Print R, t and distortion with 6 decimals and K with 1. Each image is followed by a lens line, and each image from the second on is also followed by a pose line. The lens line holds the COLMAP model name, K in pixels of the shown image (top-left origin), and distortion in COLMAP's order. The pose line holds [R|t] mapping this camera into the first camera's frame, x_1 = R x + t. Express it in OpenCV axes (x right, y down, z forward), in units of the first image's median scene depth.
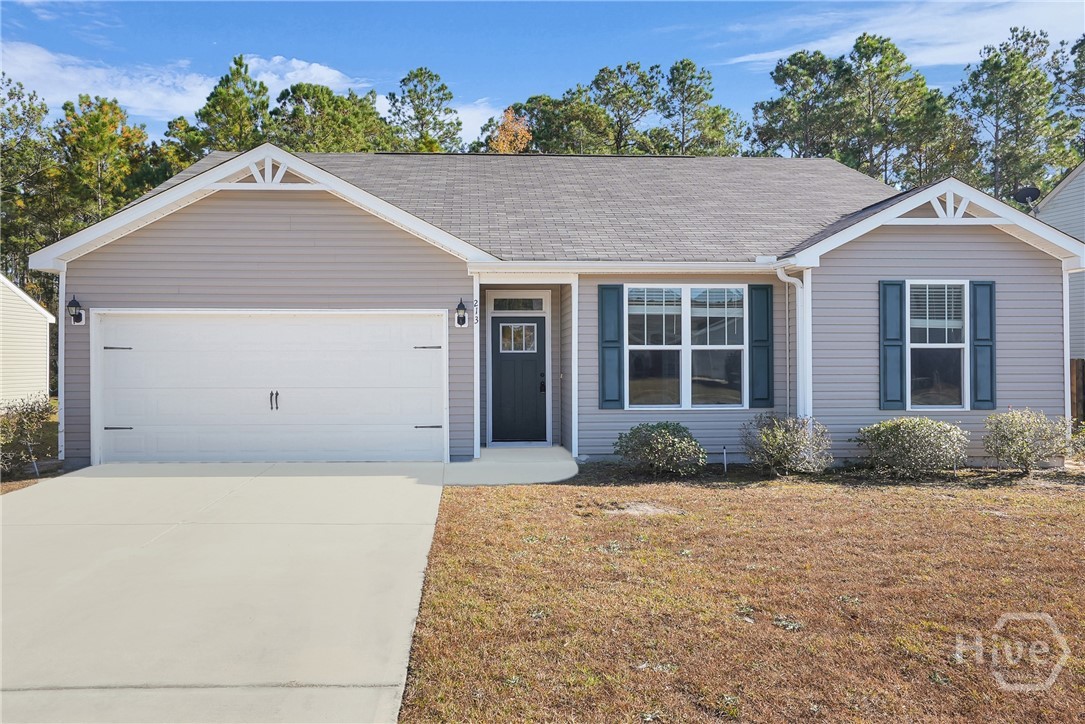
lens RADIAL K [[716.8, 0, 542.5], [0, 716.8, 362.0], [0, 0, 1]] dist [-0.006230, 0.024588]
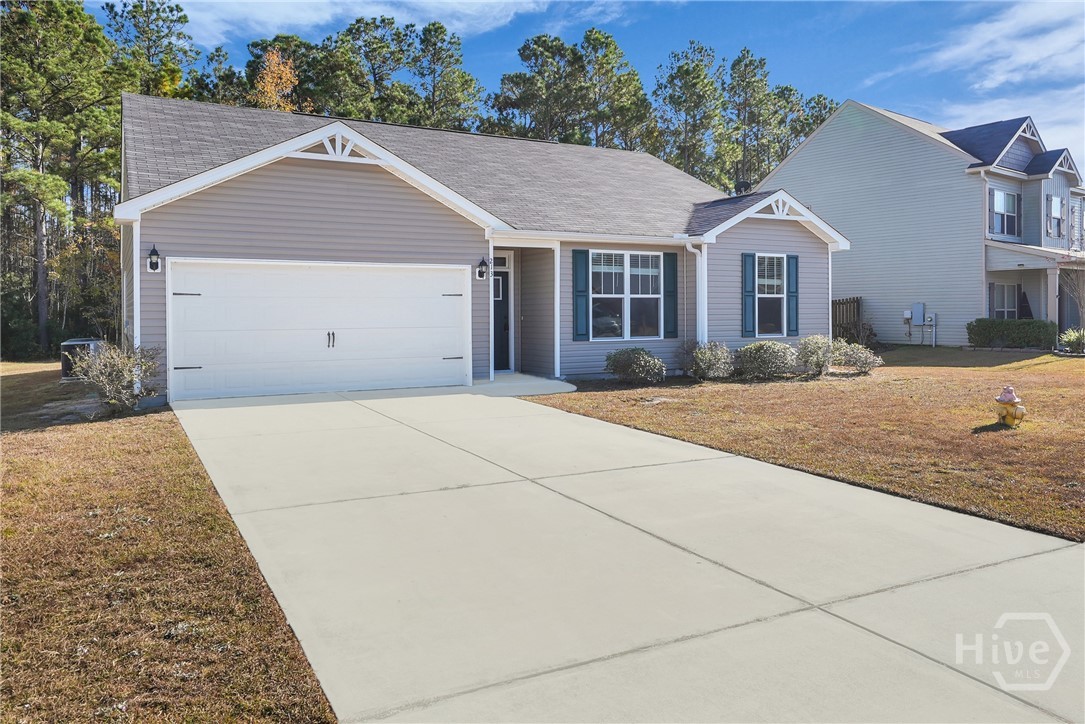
lens RADIAL K [[740.9, 0, 542.2], [0, 740.9, 333.1], [0, 0, 1]] dist [-0.000345, 0.041842]
pose [[0.905877, -0.016270, 0.423228, -0.569457], [0.005608, 0.999635, 0.026424, 0.012781], [-0.423503, -0.021564, 0.905638, -0.246961]]
